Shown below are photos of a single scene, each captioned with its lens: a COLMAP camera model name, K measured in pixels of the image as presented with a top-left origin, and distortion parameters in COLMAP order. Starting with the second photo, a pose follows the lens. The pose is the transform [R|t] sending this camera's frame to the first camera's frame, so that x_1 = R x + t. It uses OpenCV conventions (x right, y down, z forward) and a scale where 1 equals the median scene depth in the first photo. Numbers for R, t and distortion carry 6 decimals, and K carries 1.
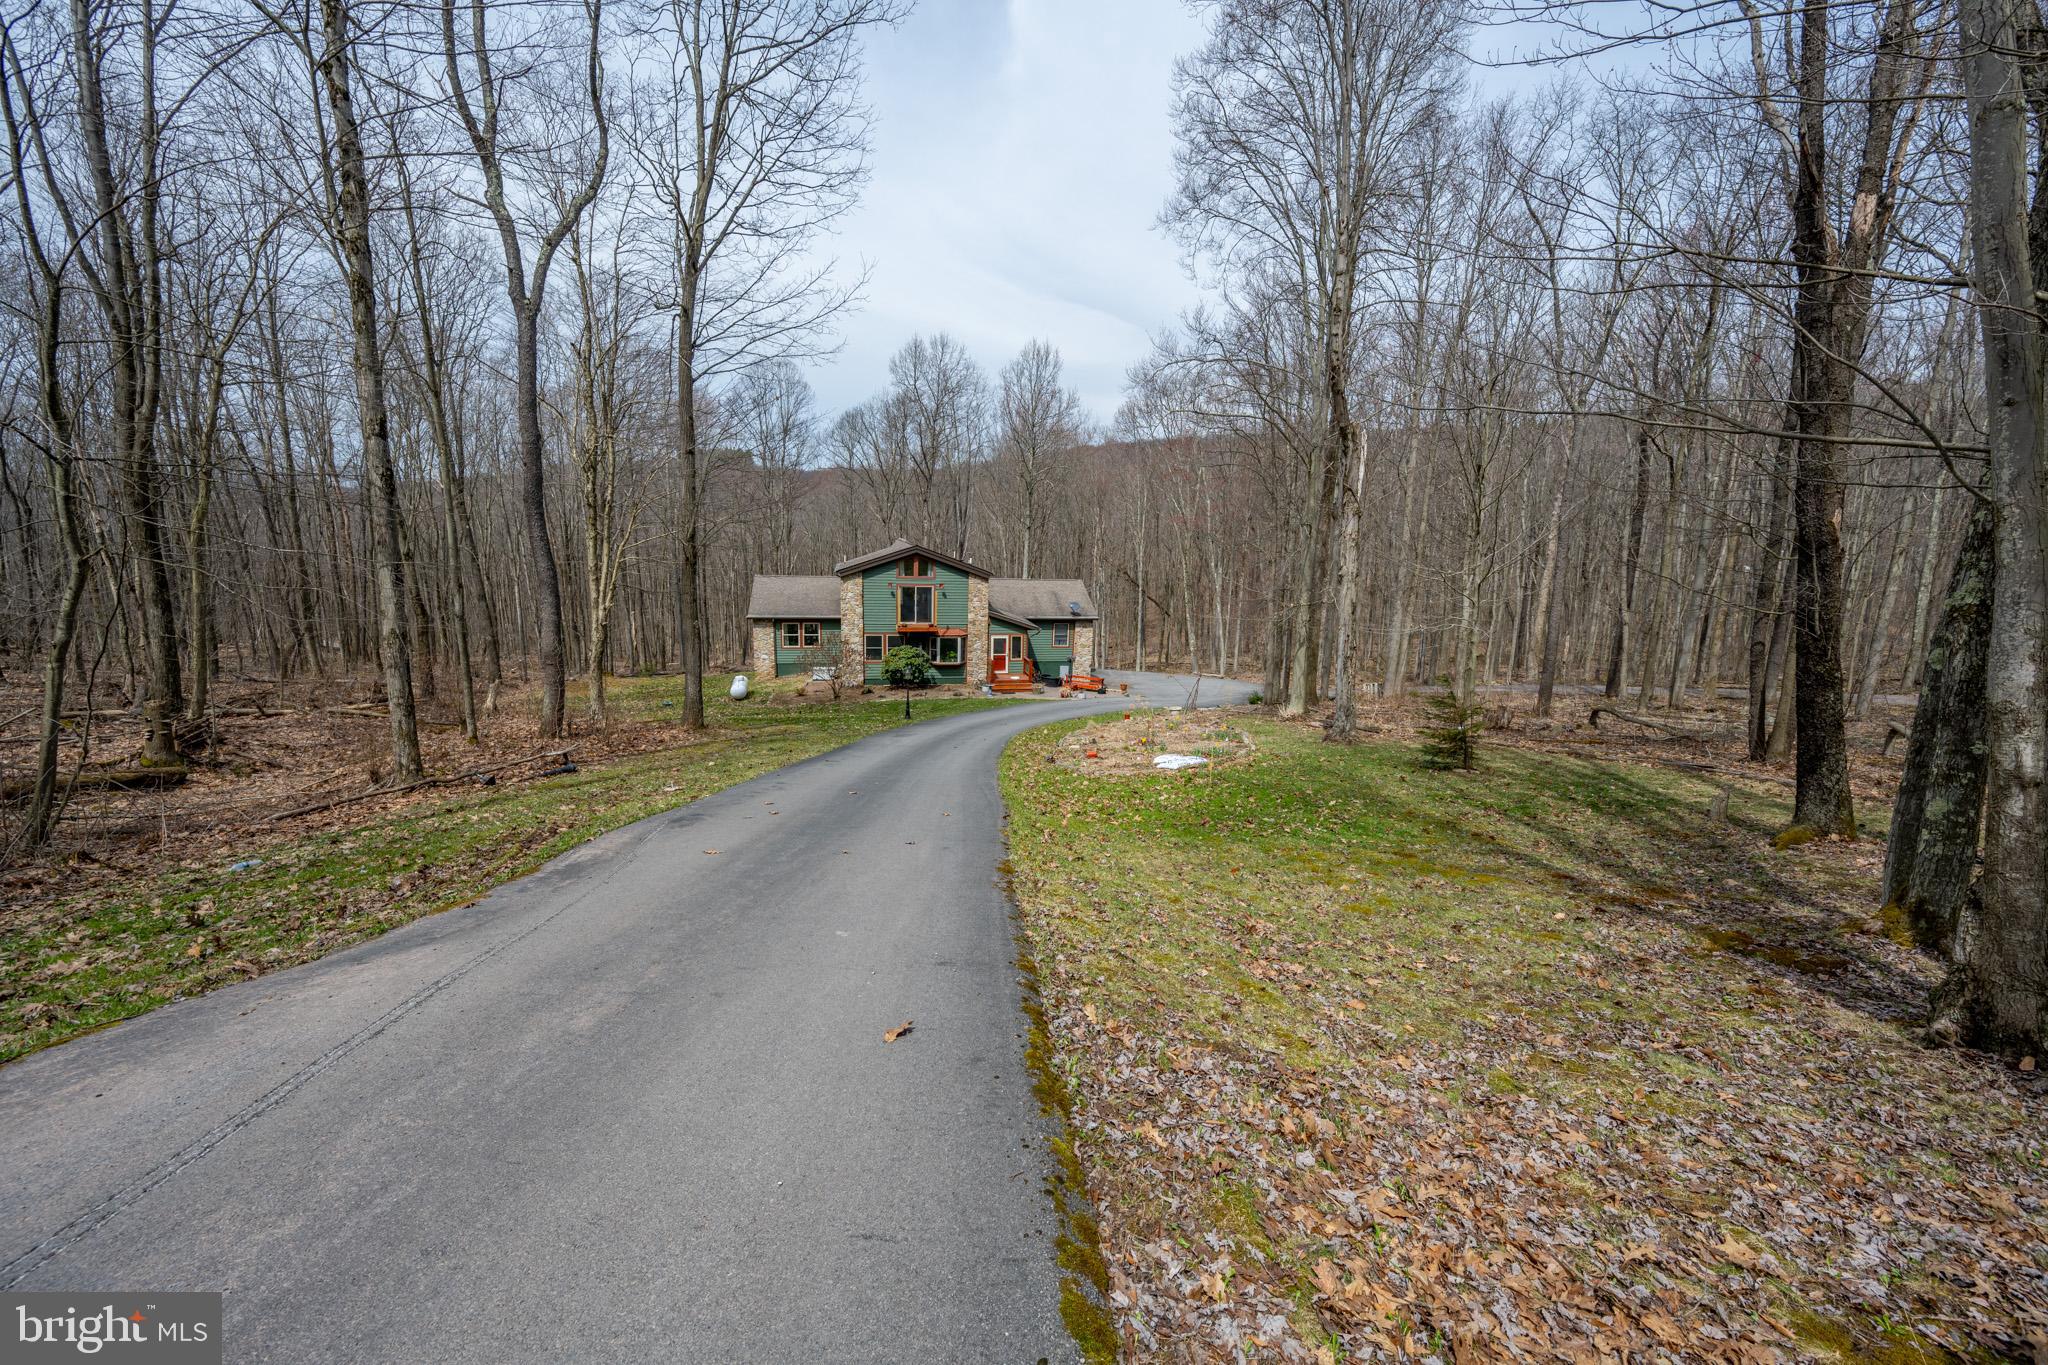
lens RADIAL K [[805.4, 0, 1035.1], [0, 805.4, 679.4], [0, 0, 1]] dist [0.007612, -0.000372]
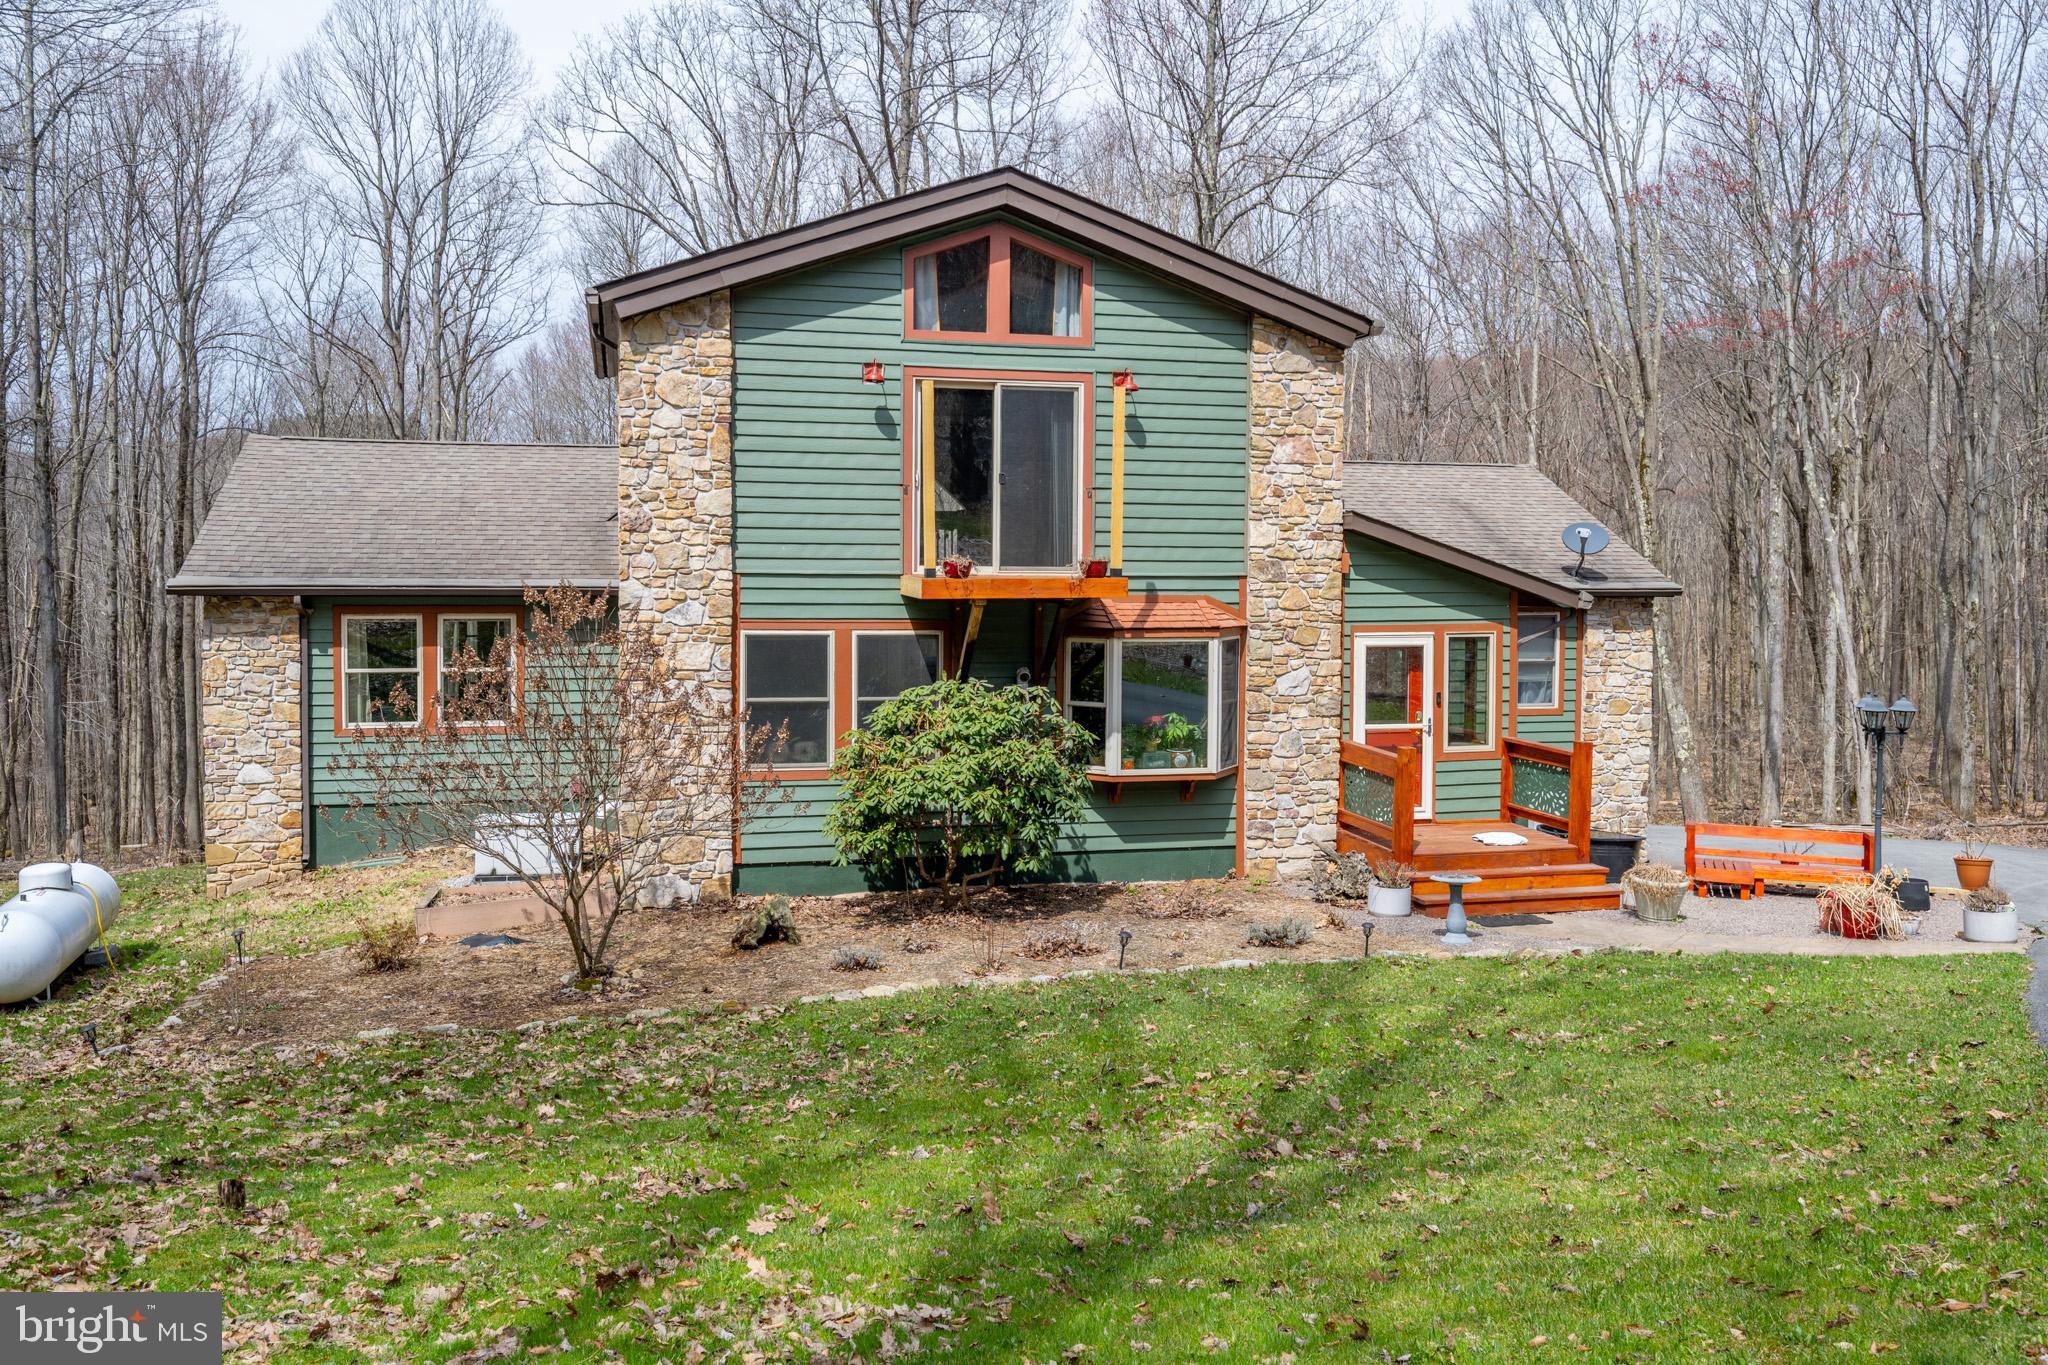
lens RADIAL K [[1630.1, 0, 1021.1], [0, 1630.1, 613.9], [0, 0, 1]] dist [-0.009393, 0.001759]
pose [[0.999371, -0.023785, 0.026309, -0.154038], [0.027606, 0.987374, -0.155980, 0.002838], [-0.022267, 0.156609, 0.987410, 0.613033]]
